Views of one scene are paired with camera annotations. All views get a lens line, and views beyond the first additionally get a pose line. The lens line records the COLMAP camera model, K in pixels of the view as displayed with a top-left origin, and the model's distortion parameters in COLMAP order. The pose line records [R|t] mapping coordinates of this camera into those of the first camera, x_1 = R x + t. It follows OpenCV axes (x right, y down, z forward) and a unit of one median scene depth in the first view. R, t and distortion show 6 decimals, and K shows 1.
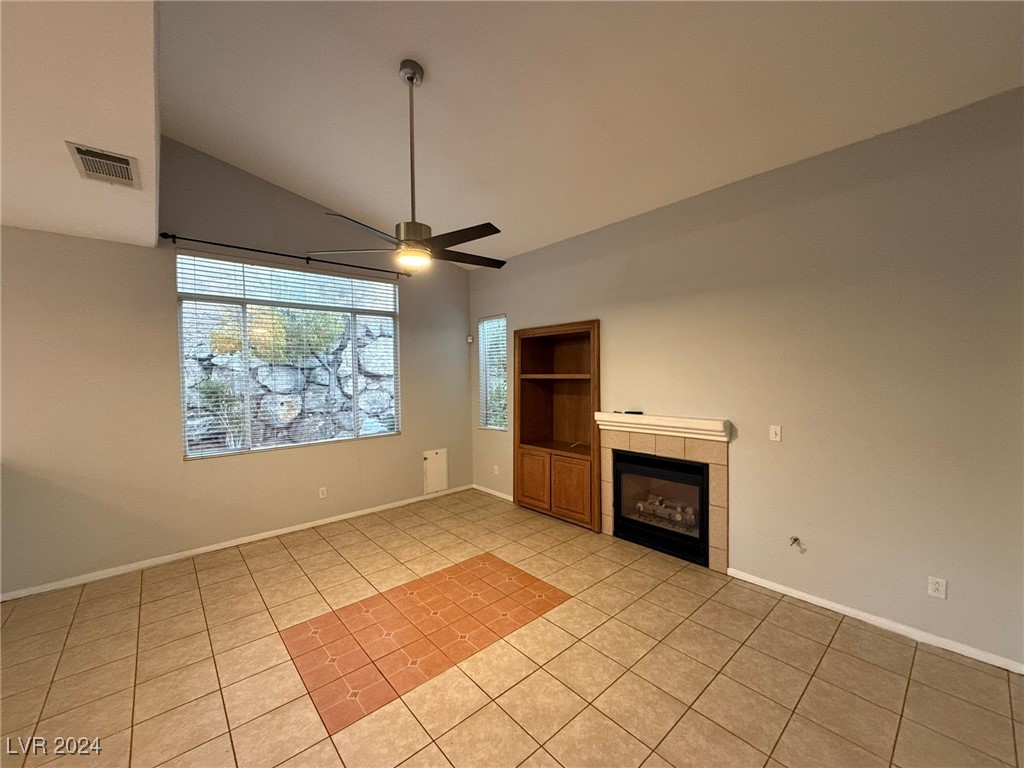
lens RADIAL K [[407.5, 0, 508.8], [0, 407.5, 384.9], [0, 0, 1]] dist [-0.001231, 0.000852]
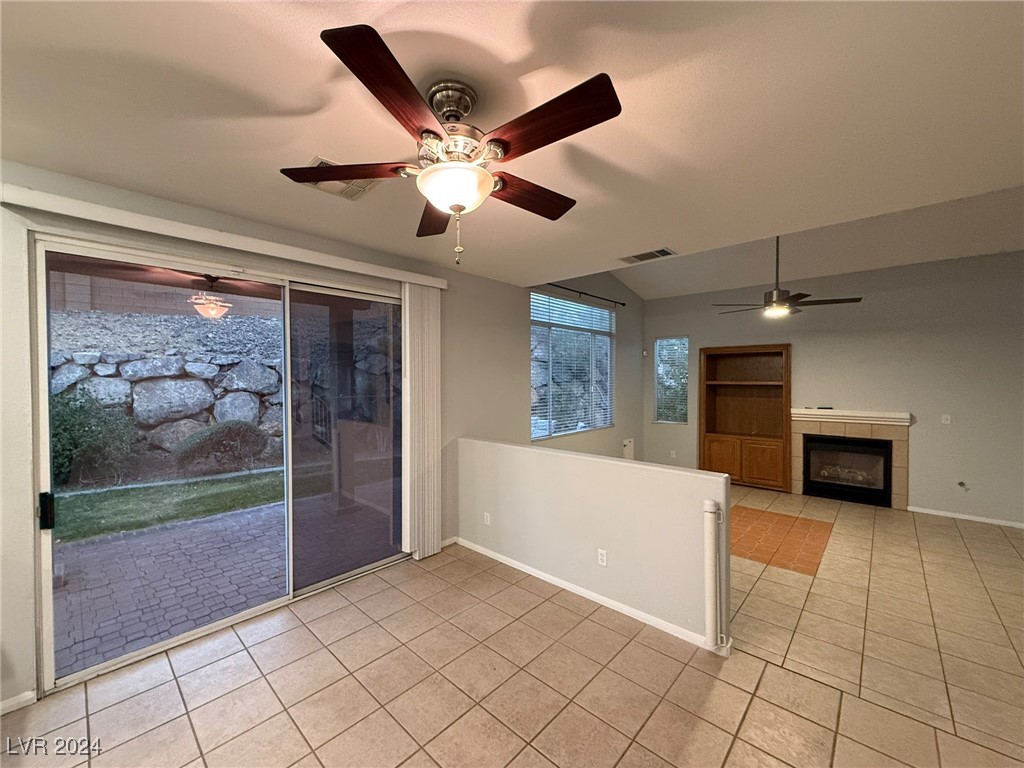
lens RADIAL K [[407.5, 0, 519.2], [0, 407.5, 381.8], [0, 0, 1]] dist [-0.001231, 0.000852]
pose [[0.993445, 0.010660, 0.113811, -0.937582], [-0.008575, 0.999787, -0.018789, 0.008958], [-0.113987, 0.017690, 0.993325, -0.330982]]
